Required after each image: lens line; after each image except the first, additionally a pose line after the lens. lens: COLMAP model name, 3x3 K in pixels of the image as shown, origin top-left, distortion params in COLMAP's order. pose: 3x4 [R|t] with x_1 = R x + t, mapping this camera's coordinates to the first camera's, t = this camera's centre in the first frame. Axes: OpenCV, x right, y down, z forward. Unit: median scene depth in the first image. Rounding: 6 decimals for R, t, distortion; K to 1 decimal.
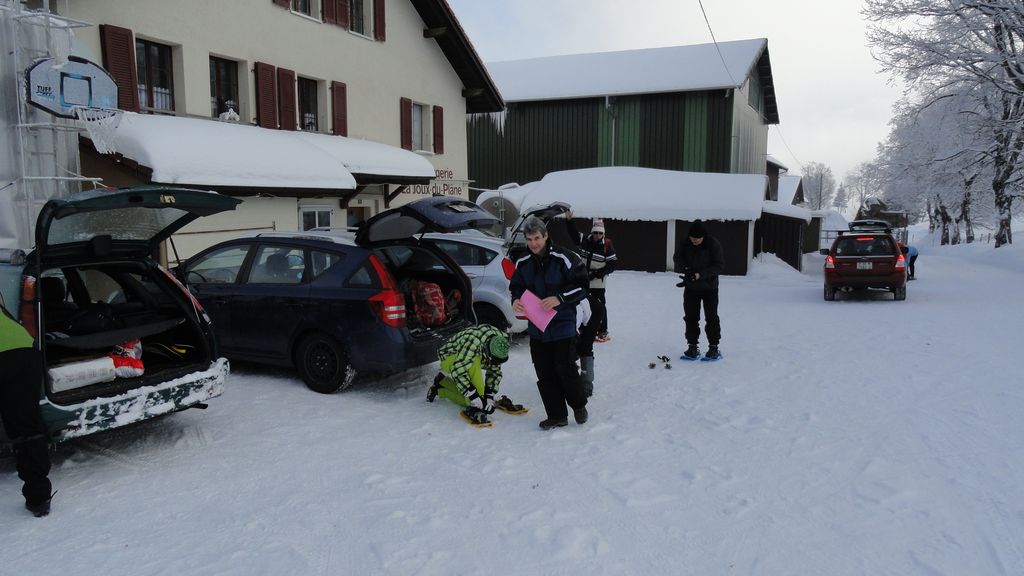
lens RADIAL K [[710.4, 0, 512.3], [0, 710.4, 296.2], [0, 0, 1]] dist [0.000396, -0.002046]
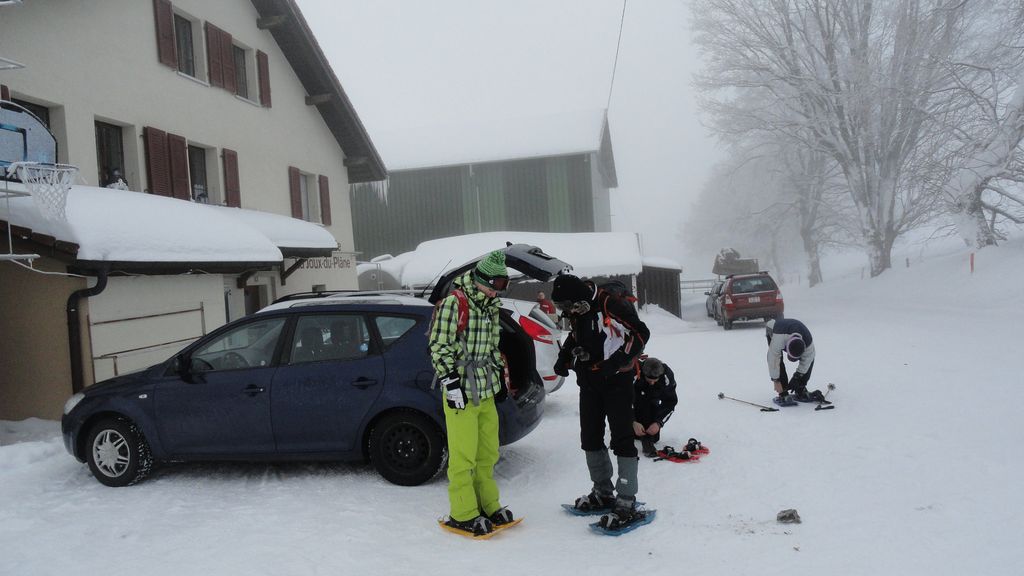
lens RADIAL K [[710.4, 0, 513.2], [0, 710.4, 295.8], [0, 0, 1]] dist [0.000396, -0.002046]
pose [[0.965009, -0.075049, 0.251246, -0.109688], [0.100692, 0.990766, -0.090798, 0.001509], [-0.242112, 0.112920, 0.963655, 0.047770]]
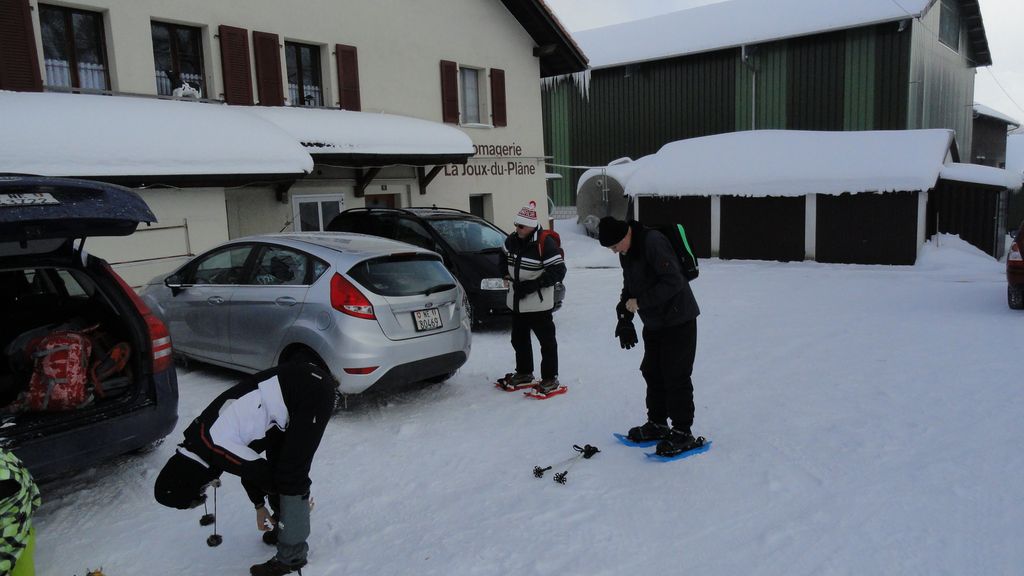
lens RADIAL K [[710.4, 0, 517.1], [0, 710.4, 296.1], [0, 0, 1]] dist [0.000396, -0.002046]
pose [[0.966784, -0.002902, -0.255578, 0.130189], [0.009359, 0.999667, 0.024052, -0.020322], [0.255423, -0.025645, 0.966489, 0.191246]]
